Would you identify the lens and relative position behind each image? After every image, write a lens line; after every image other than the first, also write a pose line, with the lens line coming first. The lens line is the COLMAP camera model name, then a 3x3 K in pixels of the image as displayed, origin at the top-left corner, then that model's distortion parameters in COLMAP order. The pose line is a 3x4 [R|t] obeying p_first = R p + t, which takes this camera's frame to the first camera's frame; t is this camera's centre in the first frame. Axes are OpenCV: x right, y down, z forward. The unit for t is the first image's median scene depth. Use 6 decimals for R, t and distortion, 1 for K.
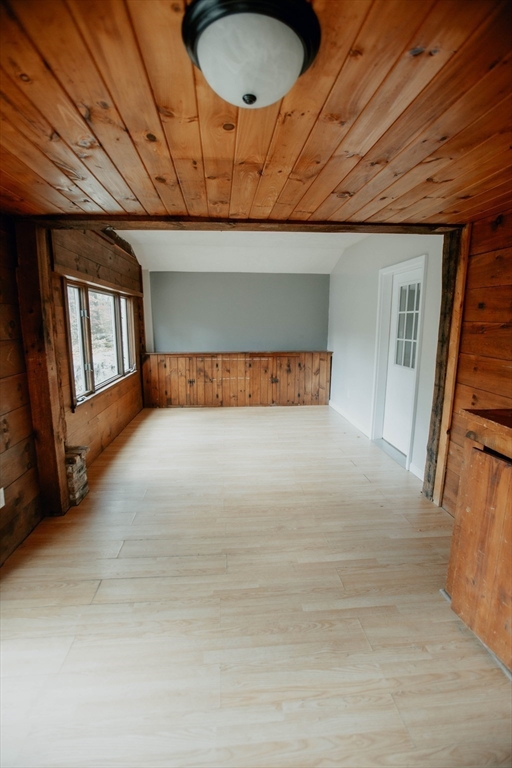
lens RADIAL K [[364.4, 0, 256.0], [0, 364.4, 384.0], [0, 0, 1]] dist [-0.002037, -0.000393]
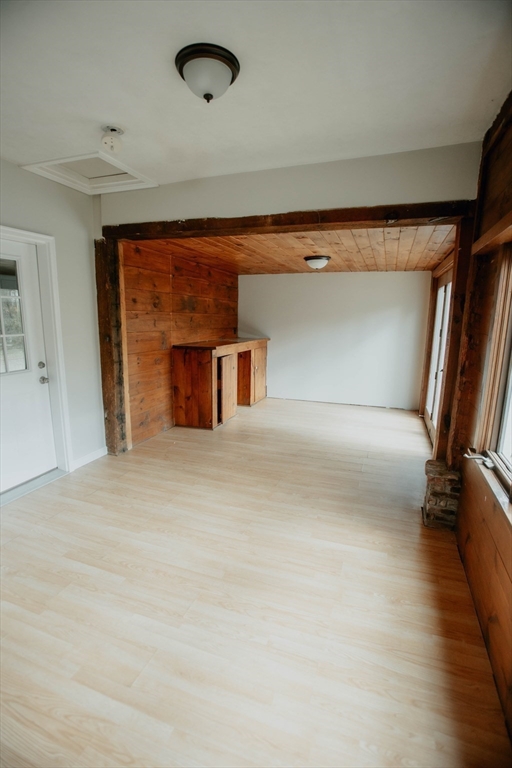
lens RADIAL K [[364.4, 0, 256.0], [0, 364.4, 384.0], [0, 0, 1]] dist [-0.002037, -0.000393]
pose [[-0.898643, -0.097491, 0.427711, -0.480981], [0.062225, 0.936806, 0.344271, -0.333216], [-0.434246, 0.335991, -0.835788, 1.907092]]
